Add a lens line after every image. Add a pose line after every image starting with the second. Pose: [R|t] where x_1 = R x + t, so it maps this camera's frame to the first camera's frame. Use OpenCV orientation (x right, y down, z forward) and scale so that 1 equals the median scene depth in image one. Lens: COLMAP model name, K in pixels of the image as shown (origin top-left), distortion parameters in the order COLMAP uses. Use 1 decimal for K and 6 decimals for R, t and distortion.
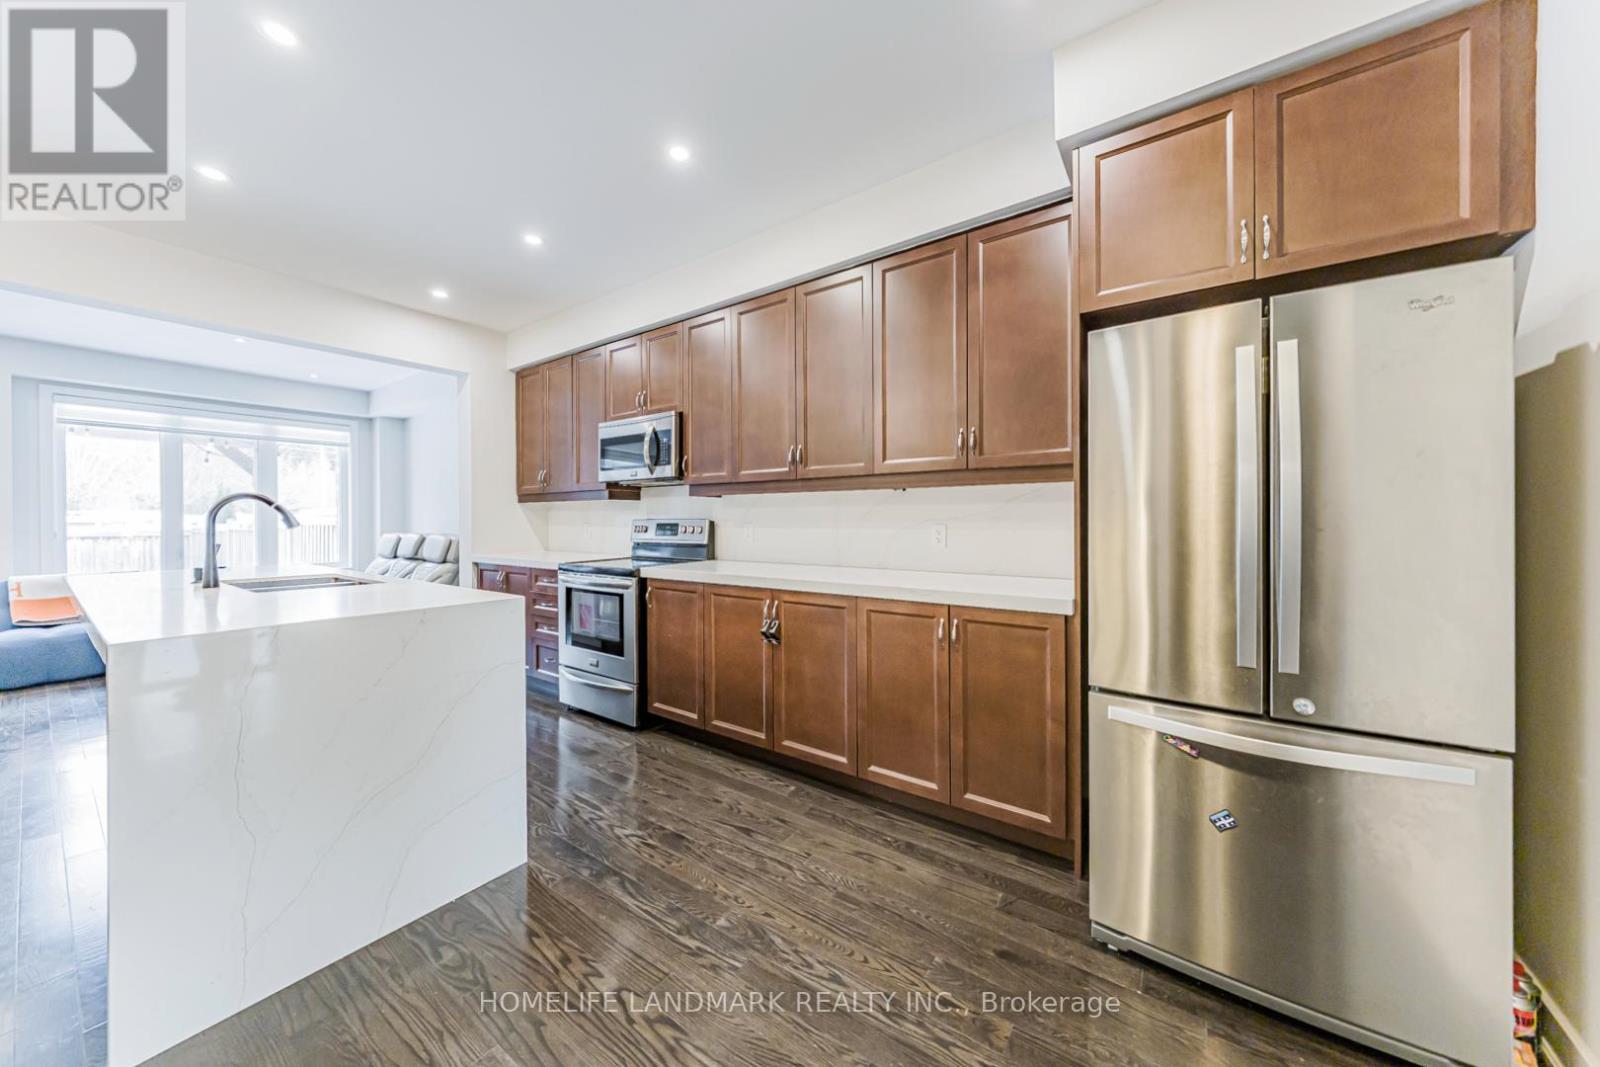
lens RADIAL K [[549.8, 0, 802.9], [0, 549.8, 521.1], [0, 0, 1]] dist [-0.002476, 0.000648]
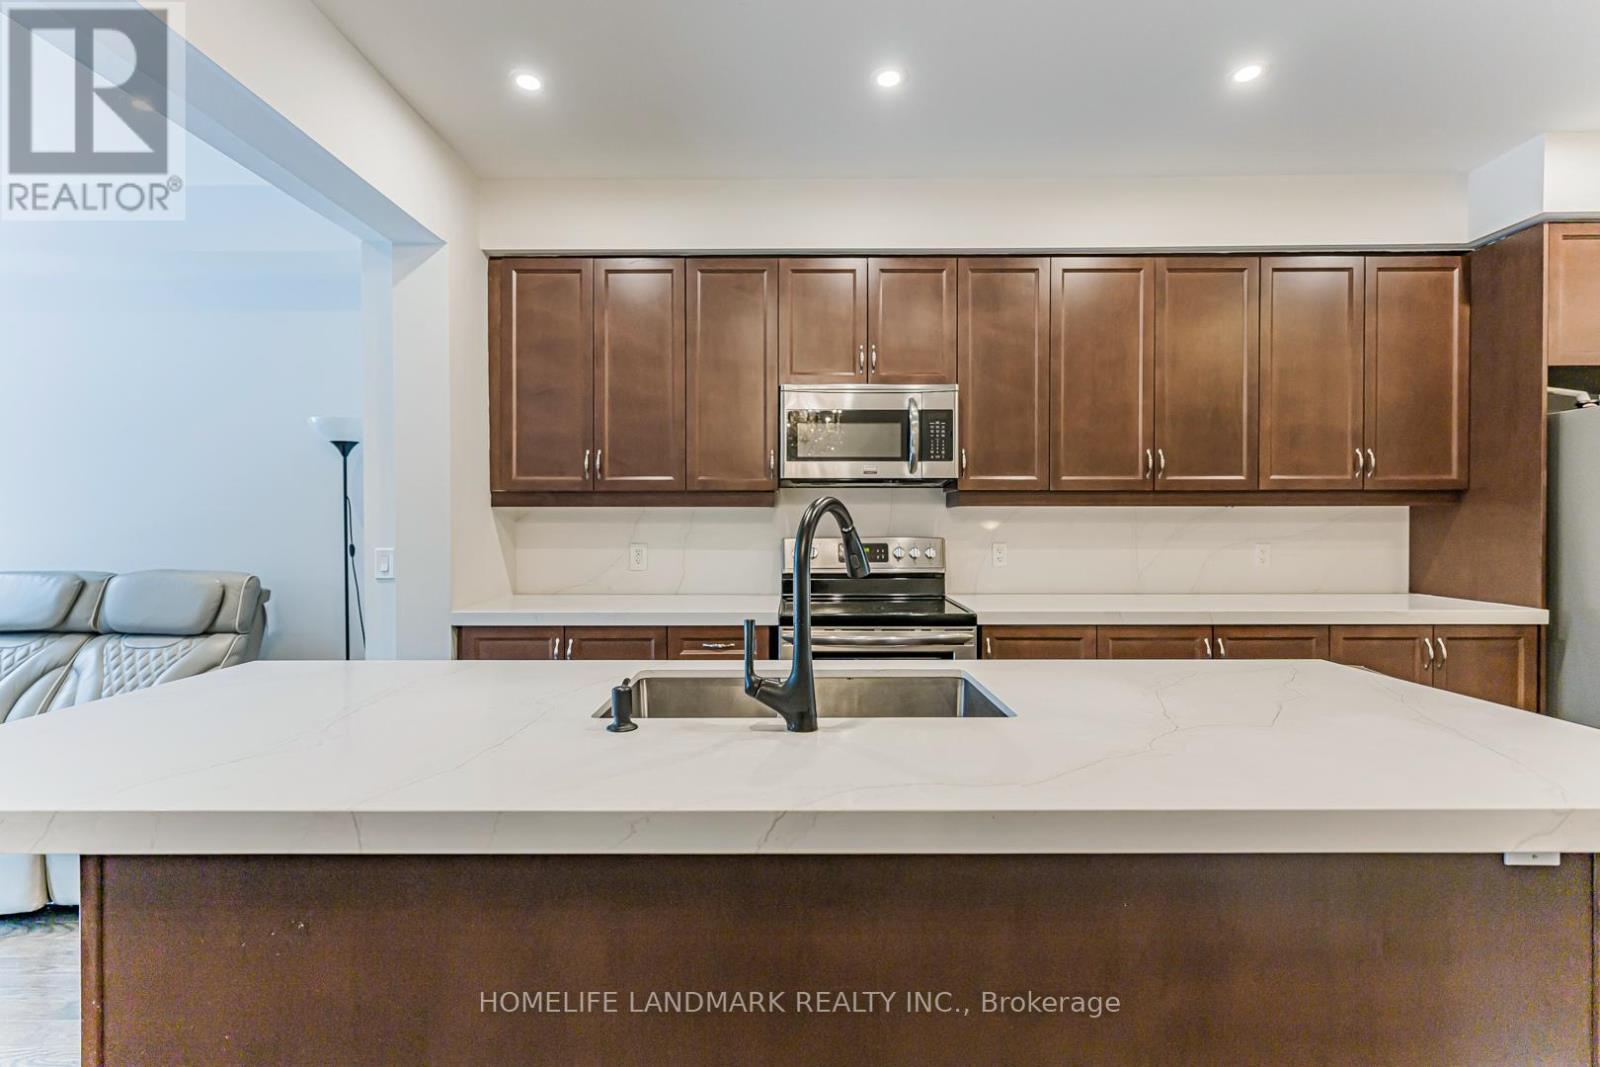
lens RADIAL K [[549.8, 0, 796.6], [0, 549.8, 540.9], [0, 0, 1]] dist [-0.002476, 0.000648]
pose [[0.812988, 0.005109, 0.582257, -0.749849], [0.000770, 0.999951, -0.009850, 0.006001], [-0.582279, 0.008456, 0.812945, 0.519384]]
